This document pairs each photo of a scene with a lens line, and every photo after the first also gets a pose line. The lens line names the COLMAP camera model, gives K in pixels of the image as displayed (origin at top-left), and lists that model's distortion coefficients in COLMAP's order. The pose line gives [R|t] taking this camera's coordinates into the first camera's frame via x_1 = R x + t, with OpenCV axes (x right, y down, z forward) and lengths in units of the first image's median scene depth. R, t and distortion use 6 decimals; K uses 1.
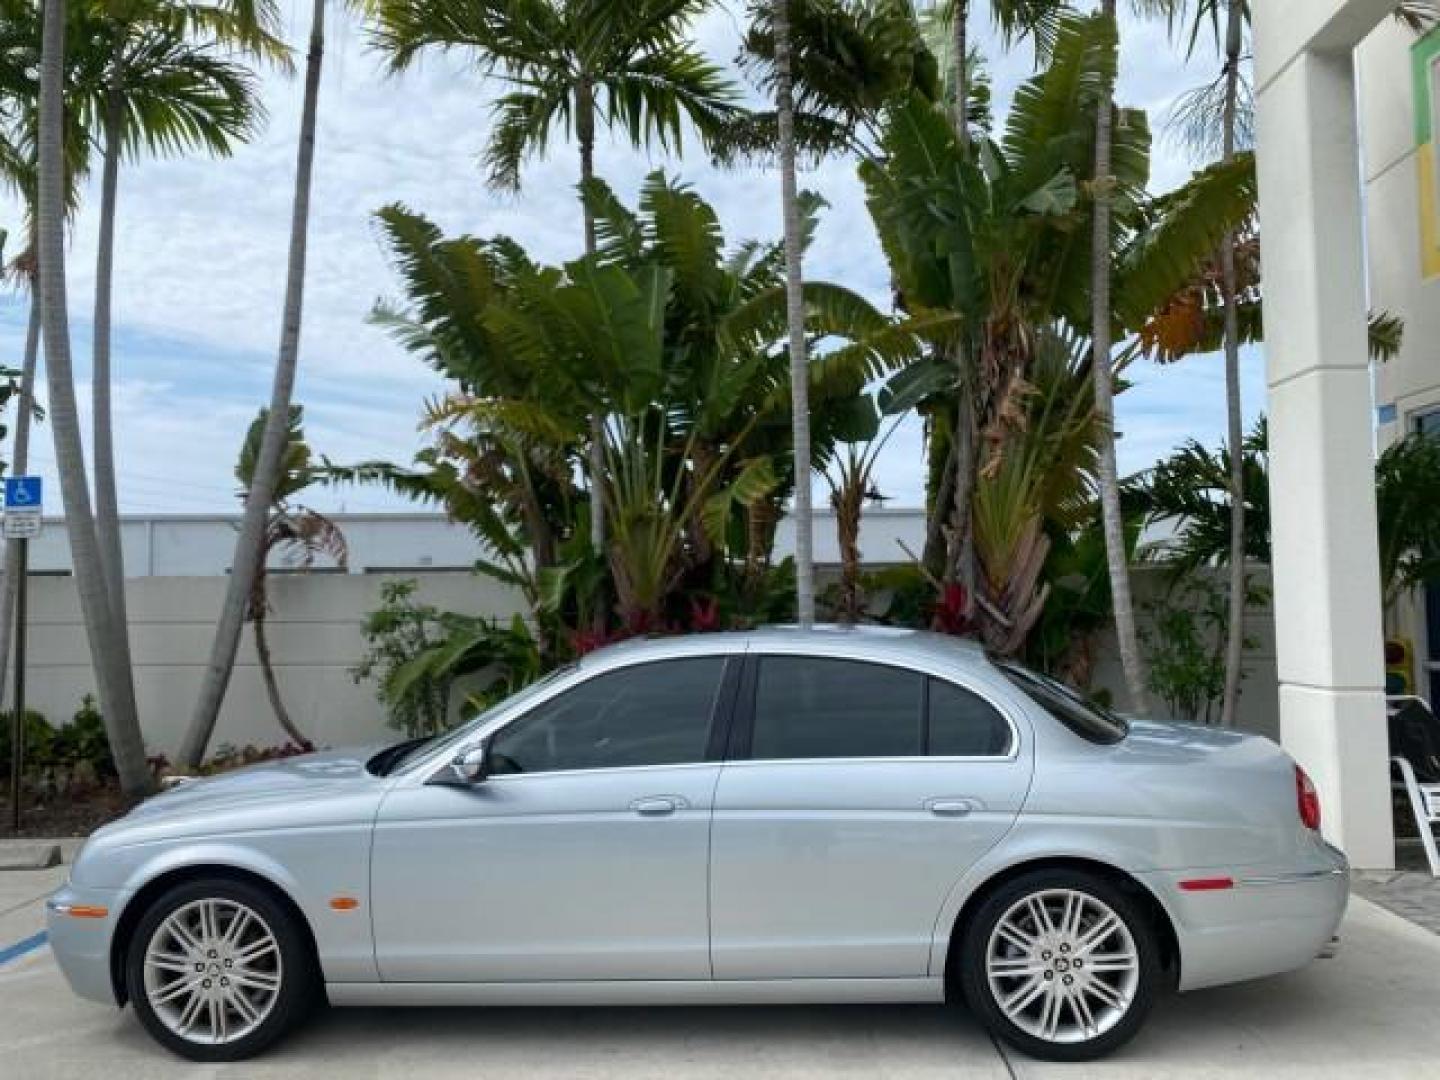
lens RADIAL K [[1112.0, 0, 711.9], [0, 1112.0, 540.3], [0, 0, 1]] dist [0.022473, -0.028572]
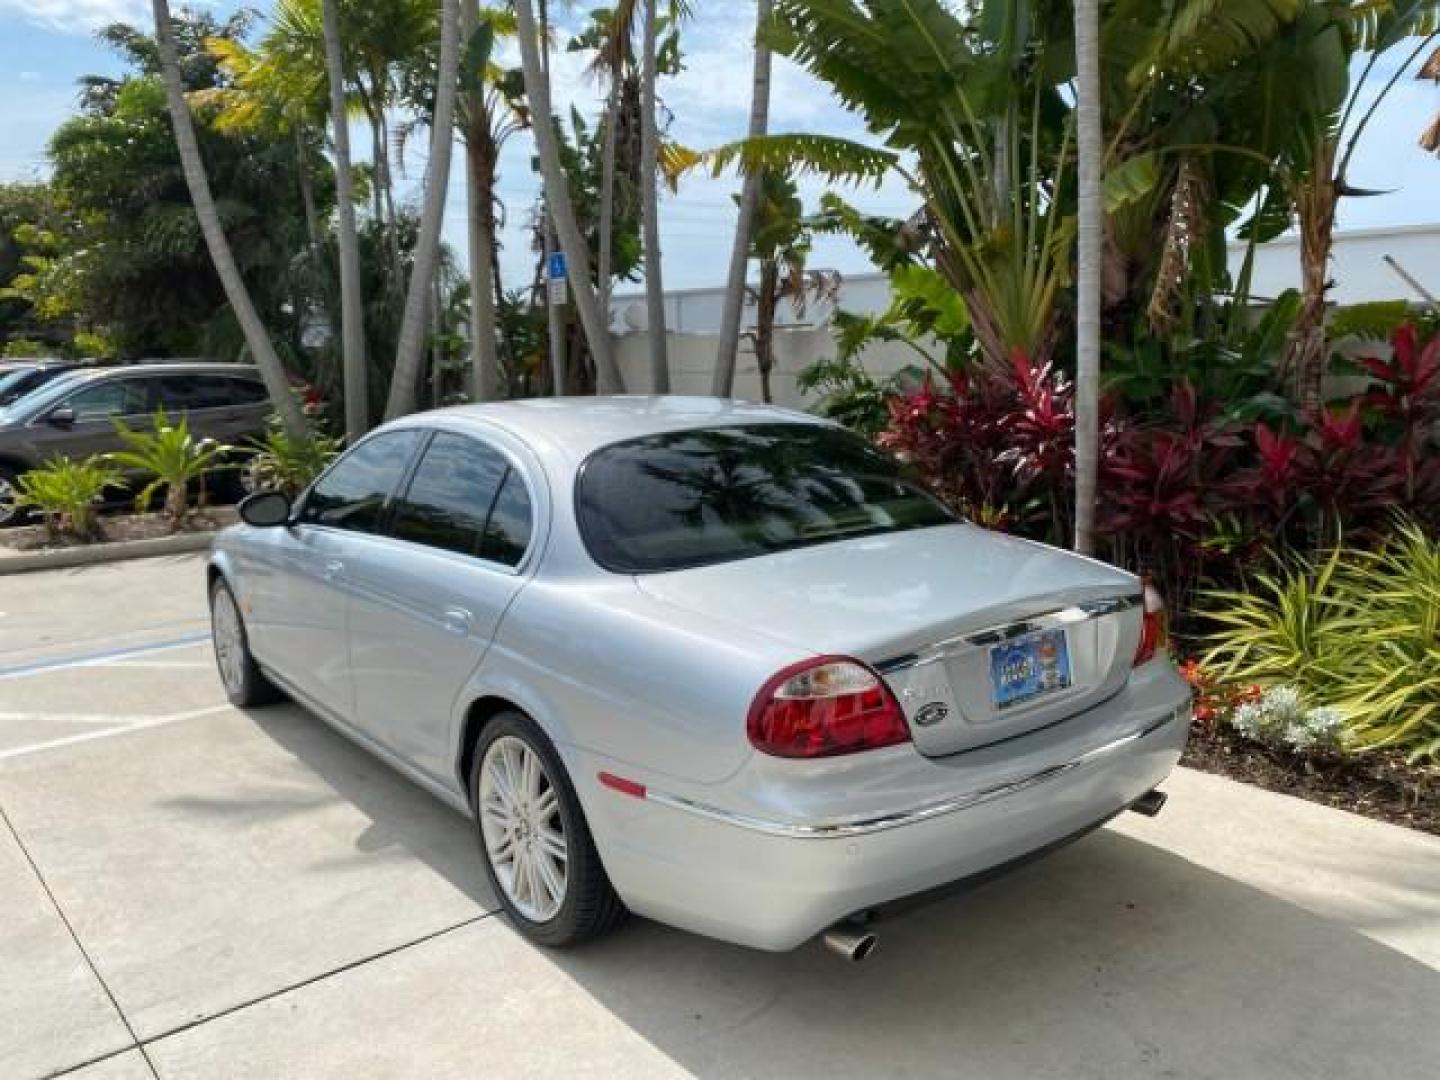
lens RADIAL K [[1112.0, 0, 727.2], [0, 1112.0, 532.2], [0, 0, 1]] dist [0.022473, -0.028572]
pose [[0.673245, 0.117620, -0.730005, 0.434562], [0.048642, 0.978083, 0.202452, 0.005100], [0.737818, -0.171809, 0.652769, 0.271690]]
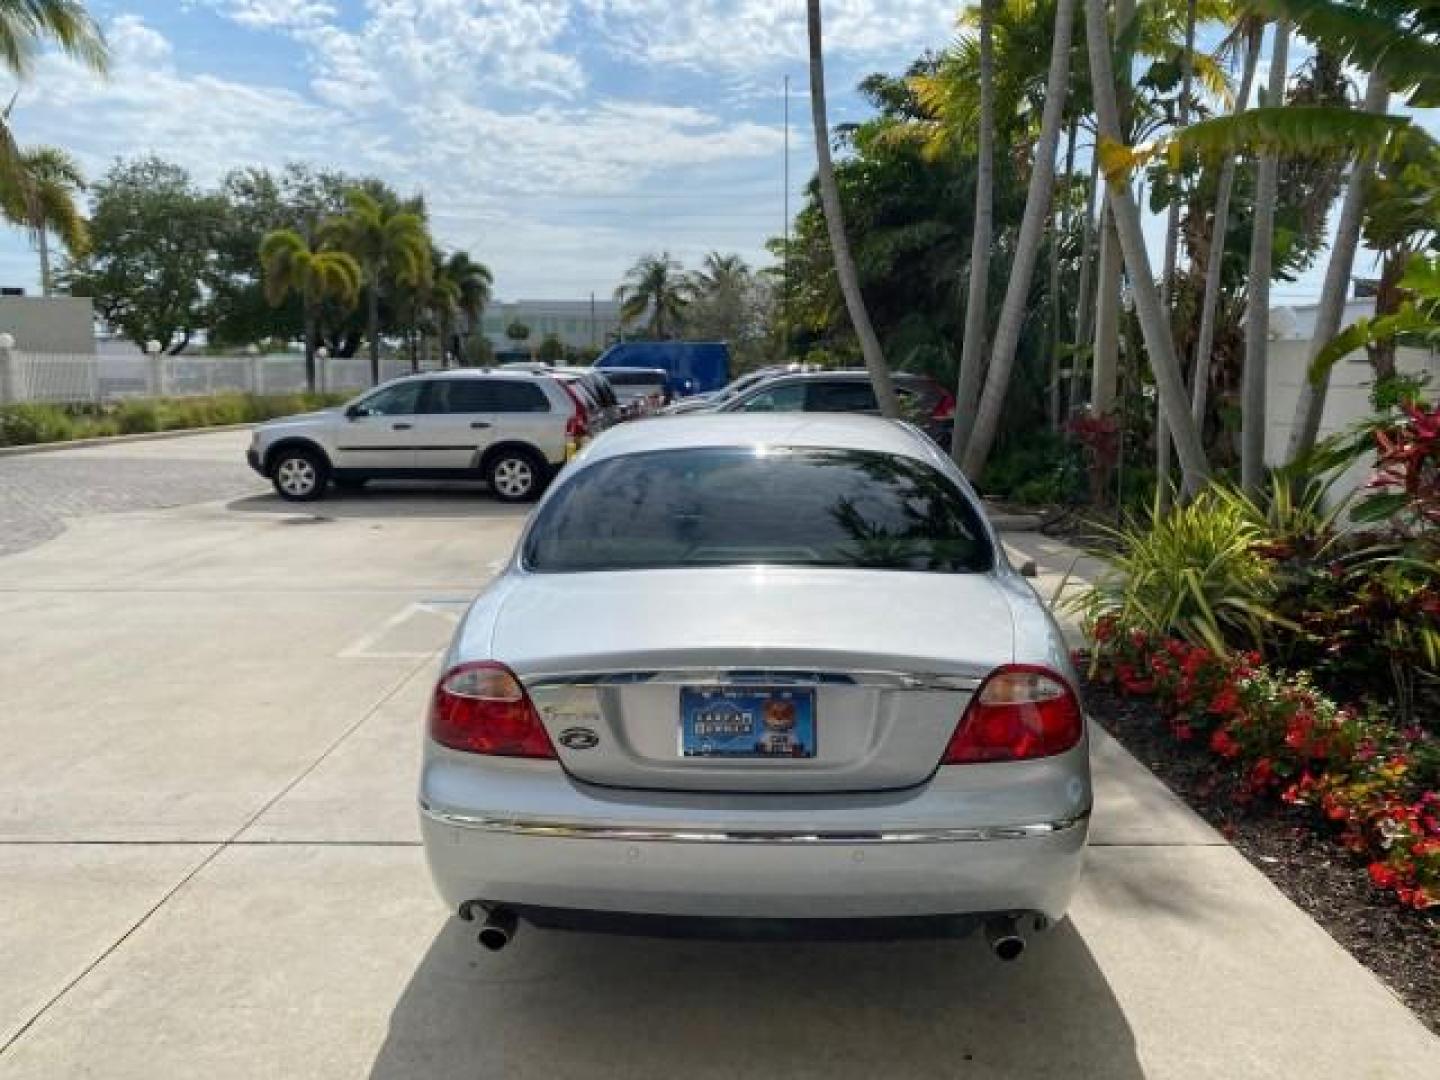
lens RADIAL K [[1112.0, 0, 721.2], [0, 1112.0, 533.6], [0, 0, 1]] dist [0.022473, -0.028572]
pose [[0.013537, 0.157424, -0.987438, 0.546821], [0.064628, 0.985326, 0.157973, 0.016373], [0.997818, -0.065955, 0.003164, 0.537658]]
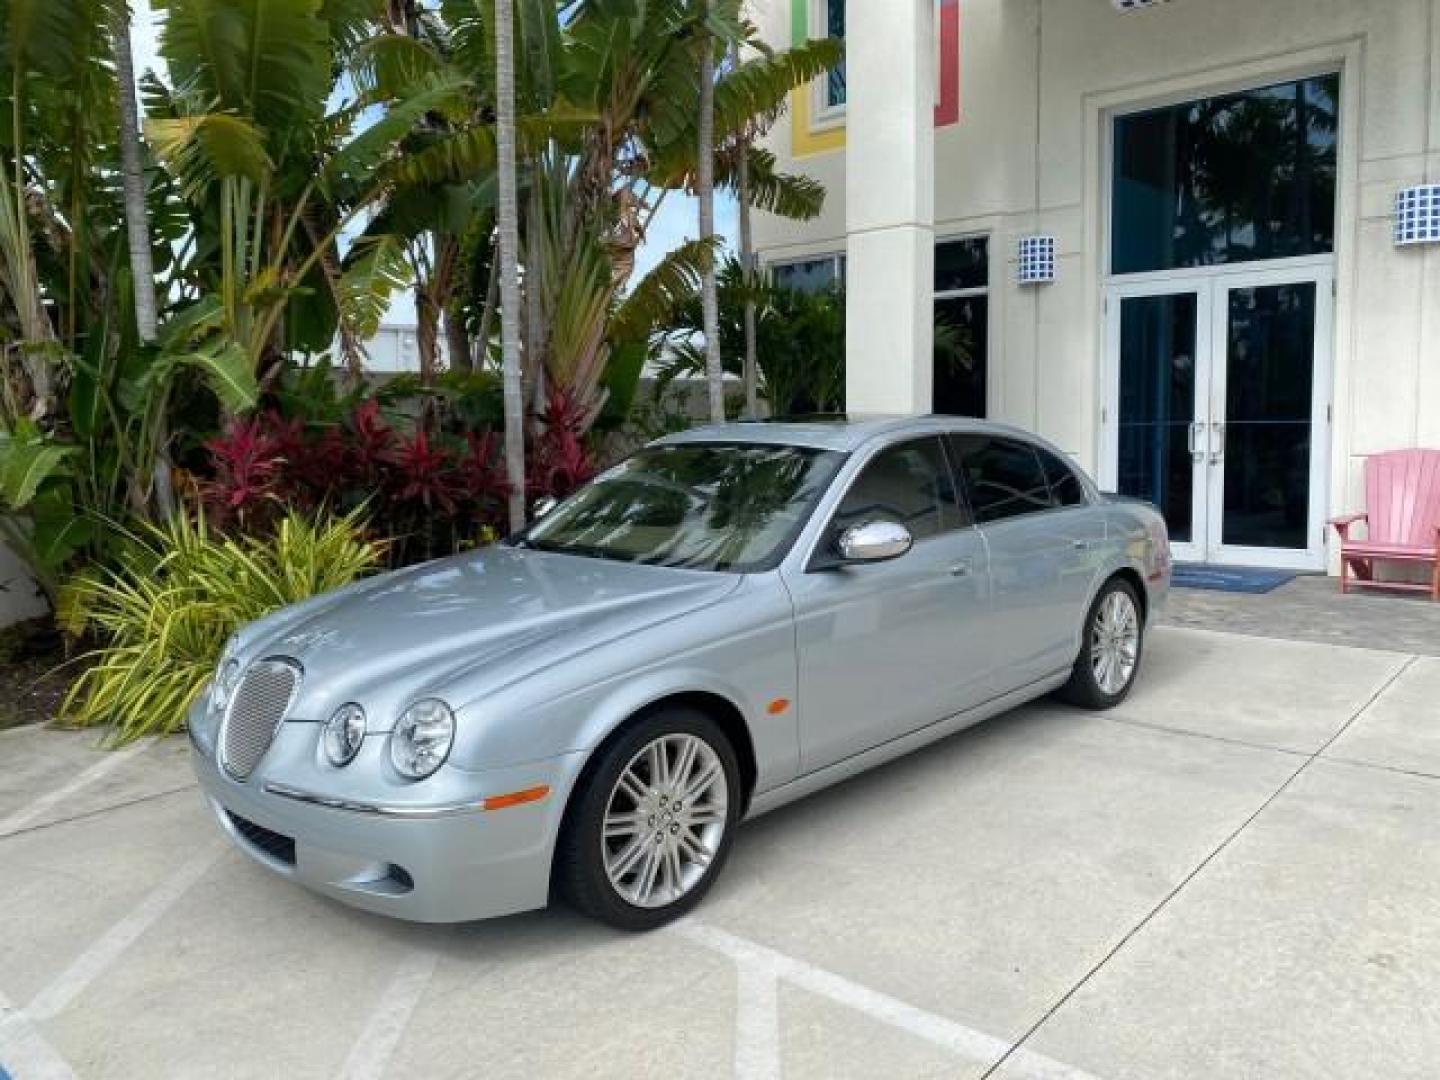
lens RADIAL K [[1112.0, 0, 718.9], [0, 1112.0, 528.9], [0, 0, 1]] dist [0.022473, -0.028572]
pose [[0.644926, -0.079730, 0.760075, -0.480889], [-0.033903, 0.990580, 0.132676, 0.028124], [-0.763493, -0.111335, 0.636147, 0.217591]]
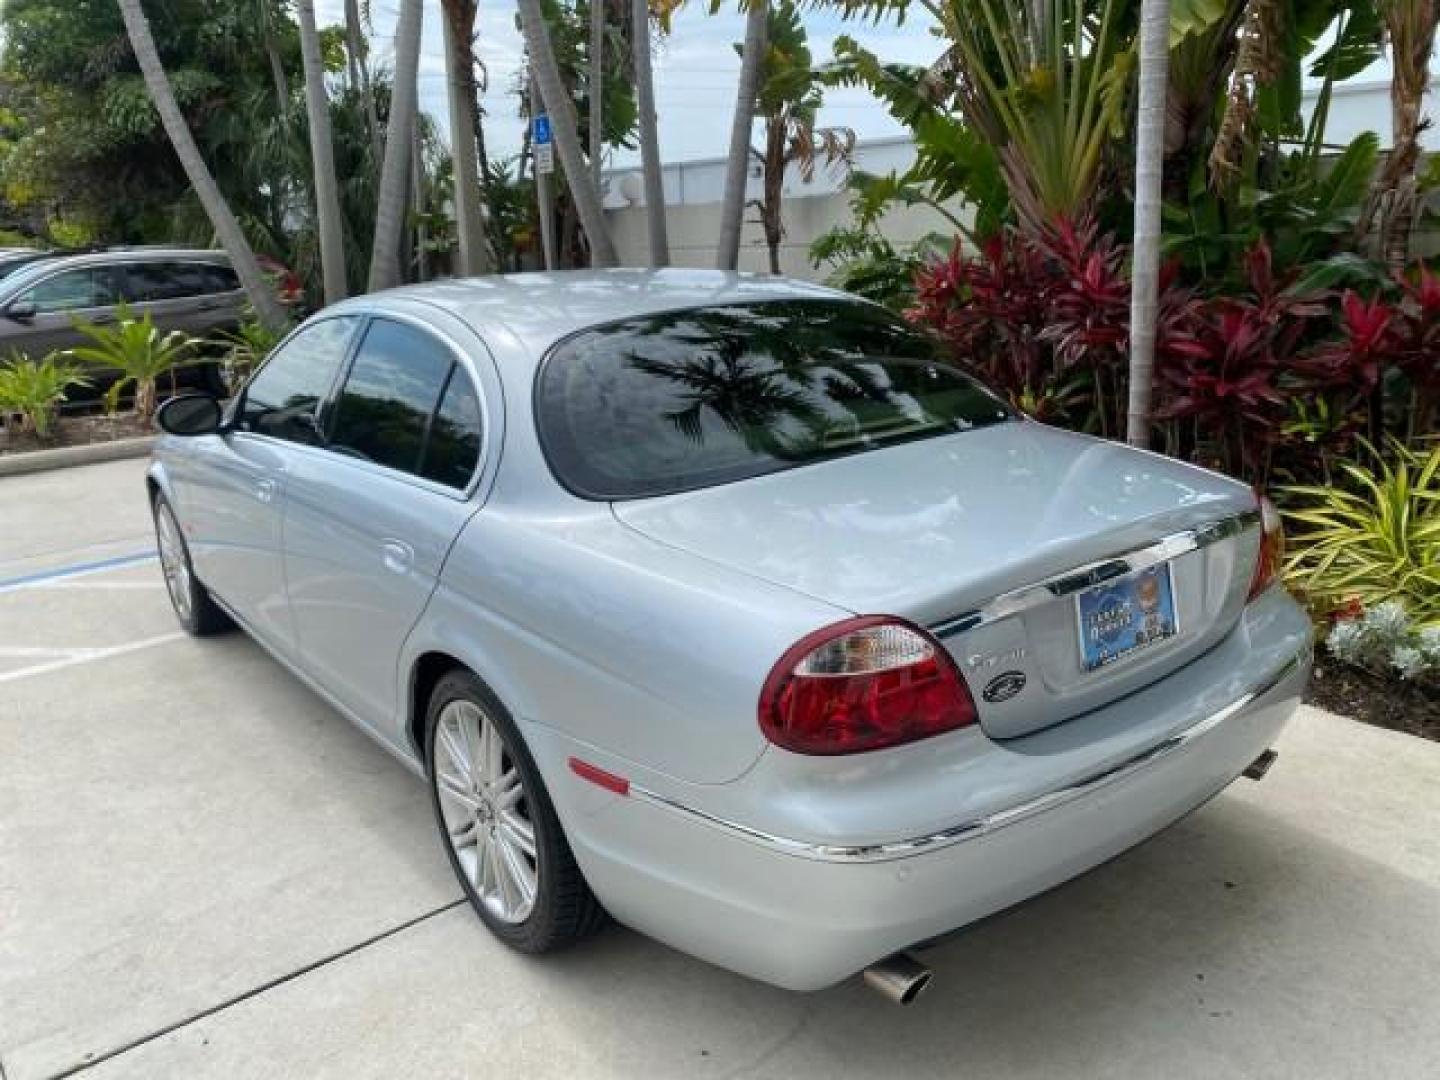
lens RADIAL K [[1112.0, 0, 725.9], [0, 1112.0, 530.0], [0, 0, 1]] dist [0.022473, -0.028572]
pose [[0.668527, 0.179358, -0.721735, 0.378483], [0.069605, 0.951131, 0.300839, 0.014501], [0.740423, -0.251356, 0.623373, 0.324685]]
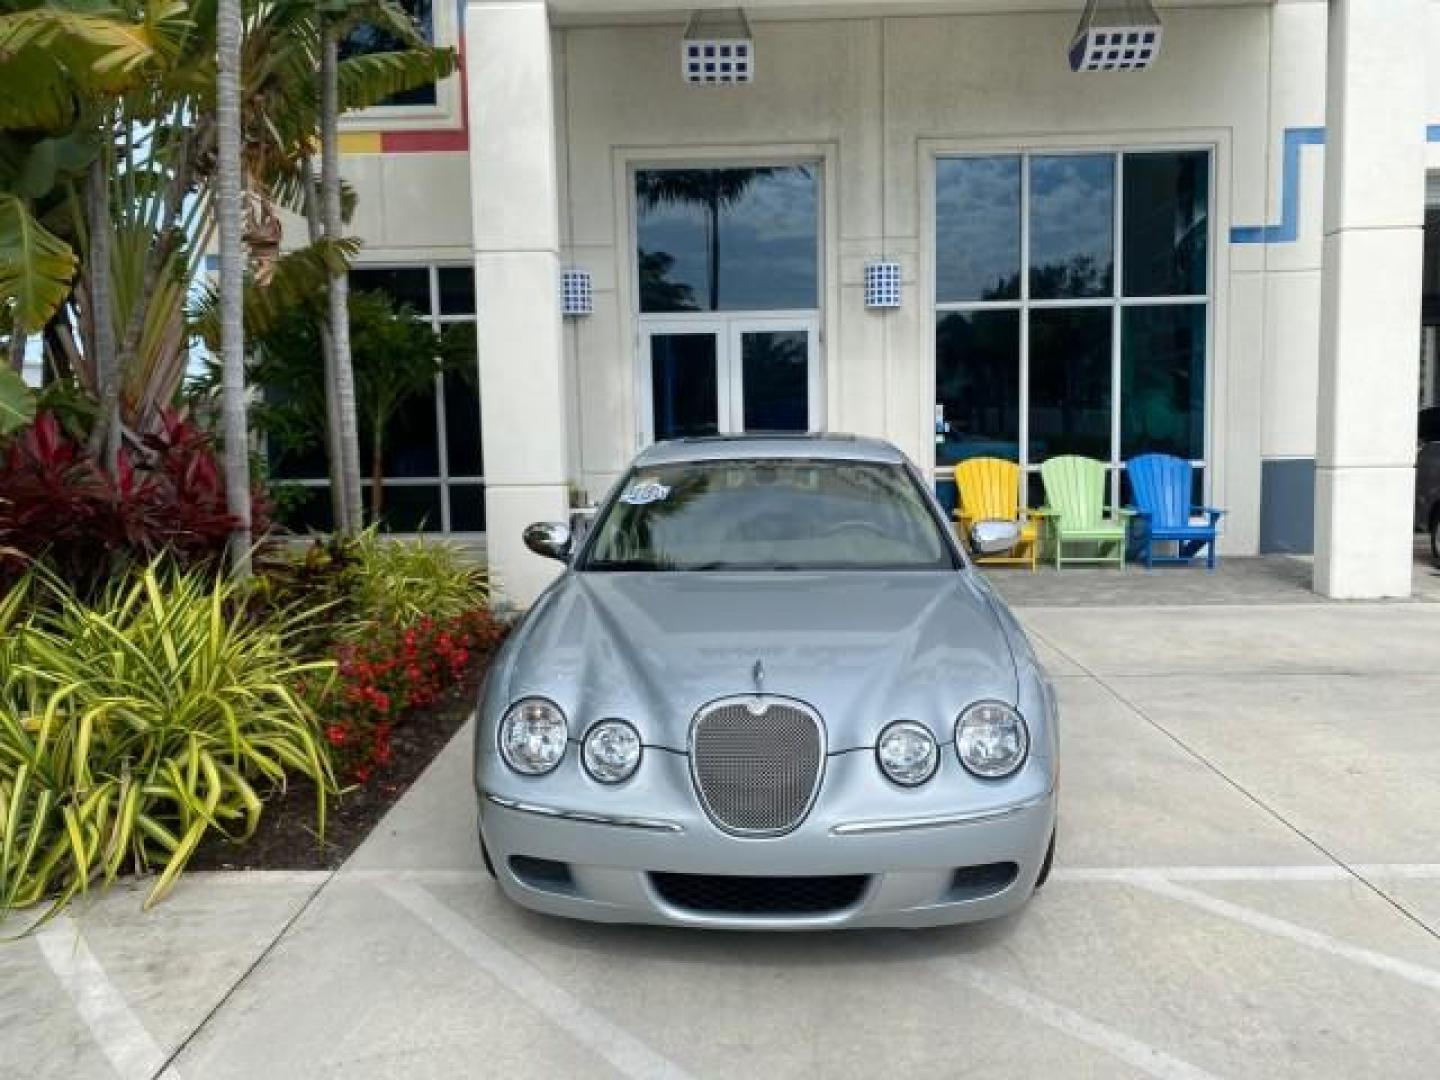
lens RADIAL K [[1112.0, 0, 720.6], [0, 1112.0, 547.0], [0, 0, 1]] dist [0.022473, -0.028572]
pose [[-0.013098, -0.098907, 0.995010, -0.634937], [-0.041096, 0.994308, 0.098296, 0.047262], [-0.999069, -0.039604, -0.017088, 0.599300]]
